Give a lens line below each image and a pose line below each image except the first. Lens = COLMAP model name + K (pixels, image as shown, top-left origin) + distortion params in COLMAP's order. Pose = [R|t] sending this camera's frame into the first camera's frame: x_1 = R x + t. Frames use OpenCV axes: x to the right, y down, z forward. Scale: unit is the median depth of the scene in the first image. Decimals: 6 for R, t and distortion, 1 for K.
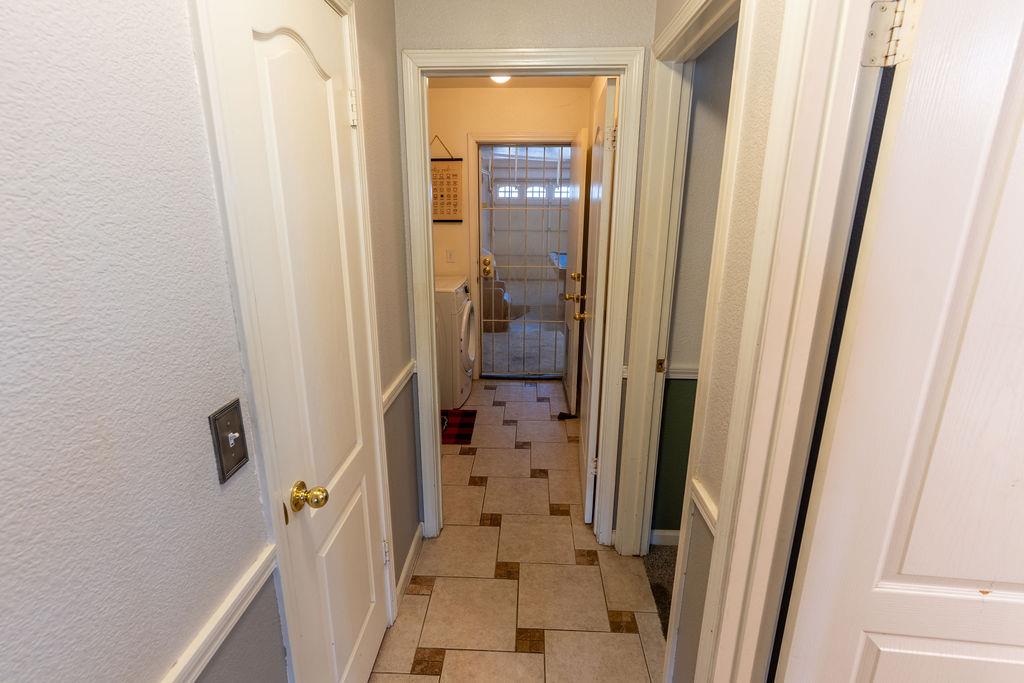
lens RADIAL K [[483.9, 0, 504.8], [0, 483.9, 340.2], [0, 0, 1]] dist [0.000896, -0.000195]
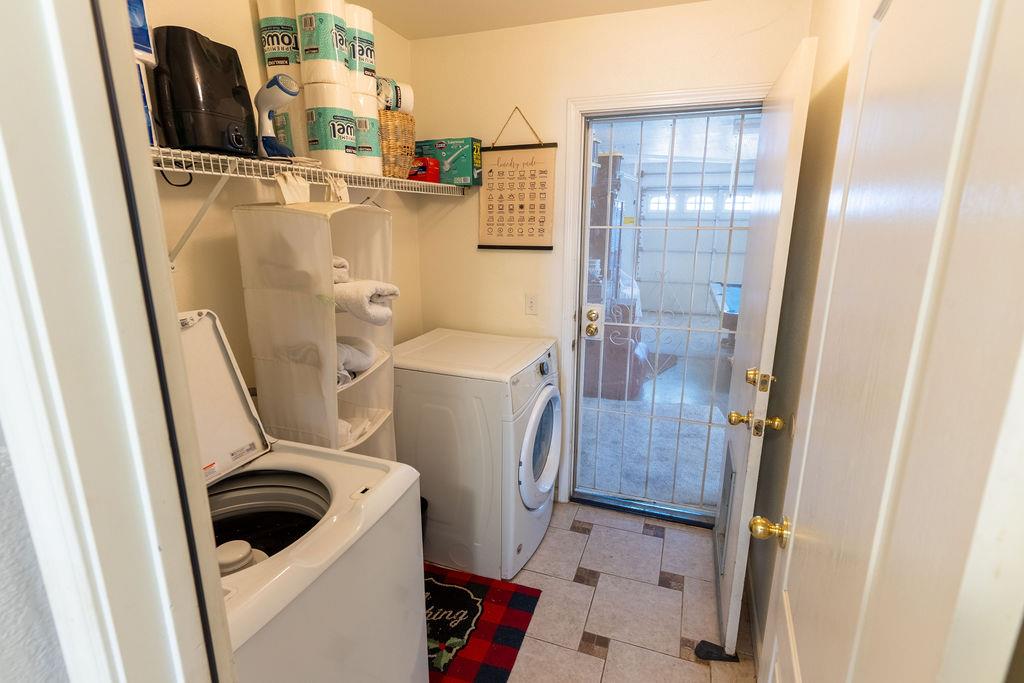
lens RADIAL K [[483.9, 0, 515.8], [0, 483.9, 338.1], [0, 0, 1]] dist [0.000896, -0.000195]
pose [[0.955585, 0.071941, -0.285800, 0.048296], [-0.080490, 0.996588, -0.018263, -0.121663], [0.283511, 0.040456, 0.958115, 0.421435]]
